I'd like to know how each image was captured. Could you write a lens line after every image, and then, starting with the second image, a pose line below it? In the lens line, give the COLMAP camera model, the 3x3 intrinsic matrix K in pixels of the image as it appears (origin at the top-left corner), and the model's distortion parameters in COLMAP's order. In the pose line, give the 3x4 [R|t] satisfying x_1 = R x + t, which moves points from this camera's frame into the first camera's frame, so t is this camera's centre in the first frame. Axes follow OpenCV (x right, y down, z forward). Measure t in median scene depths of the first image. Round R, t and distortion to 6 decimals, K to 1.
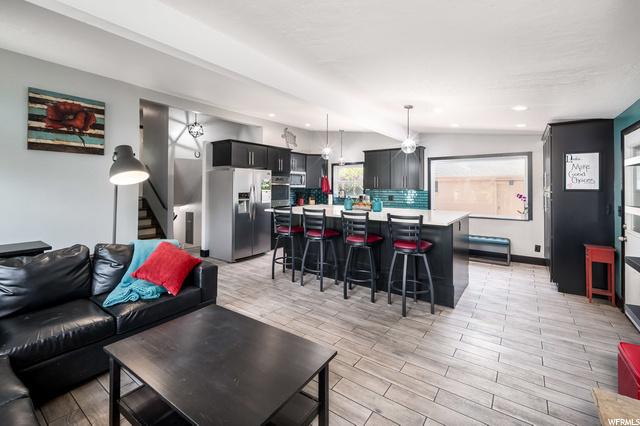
lens RADIAL K [[281.0, 0, 320.3], [0, 281.0, 184.7], [0, 0, 1]] dist [0.003791, -0.001264]
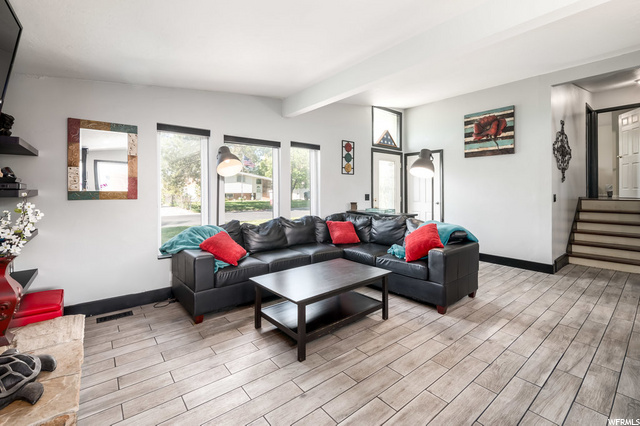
lens RADIAL K [[281.0, 0, 325.7], [0, 281.0, 188.2], [0, 0, 1]] dist [0.003791, -0.001264]
pose [[-0.244633, -0.010965, -0.969554, 0.378023], [0.006090, 0.999899, -0.012845, 0.032144], [0.969597, -0.009047, -0.244542, 0.439825]]
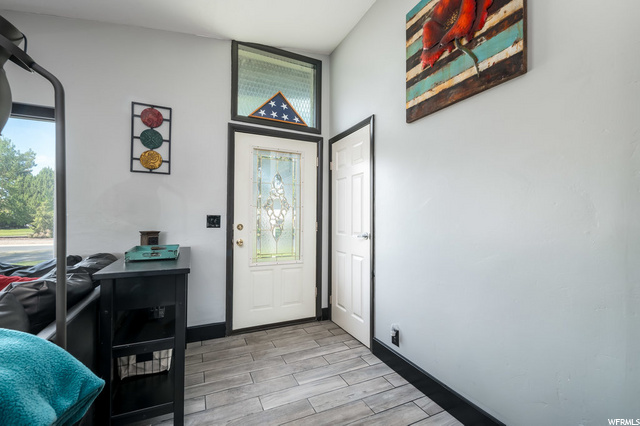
lens RADIAL K [[281.0, 0, 321.1], [0, 281.0, 217.8], [0, 0, 1]] dist [0.003791, -0.001264]
pose [[-0.478600, -0.010638, -0.877968, -0.301887], [-0.001439, 0.999935, -0.011331, 0.052047], [0.878032, -0.004159, -0.478584, 0.754498]]
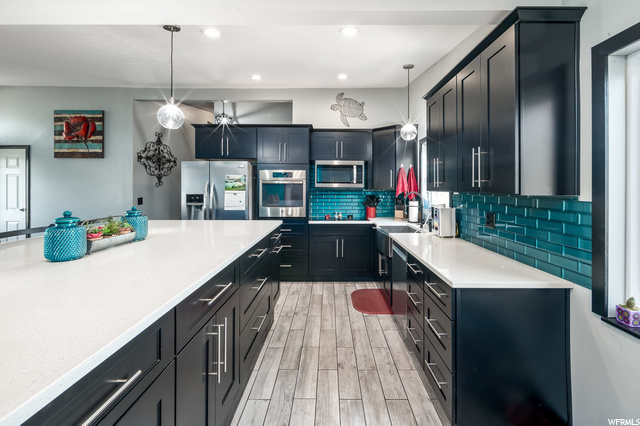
lens RADIAL K [[281.0, 0, 327.5], [0, 281.0, 184.3], [0, 0, 1]] dist [0.003791, -0.001264]
pose [[0.591521, -0.007695, -0.806253, 0.515258], [0.006678, 0.999967, -0.004644, 0.007687], [0.806262, -0.002637, 0.591553, 0.840006]]
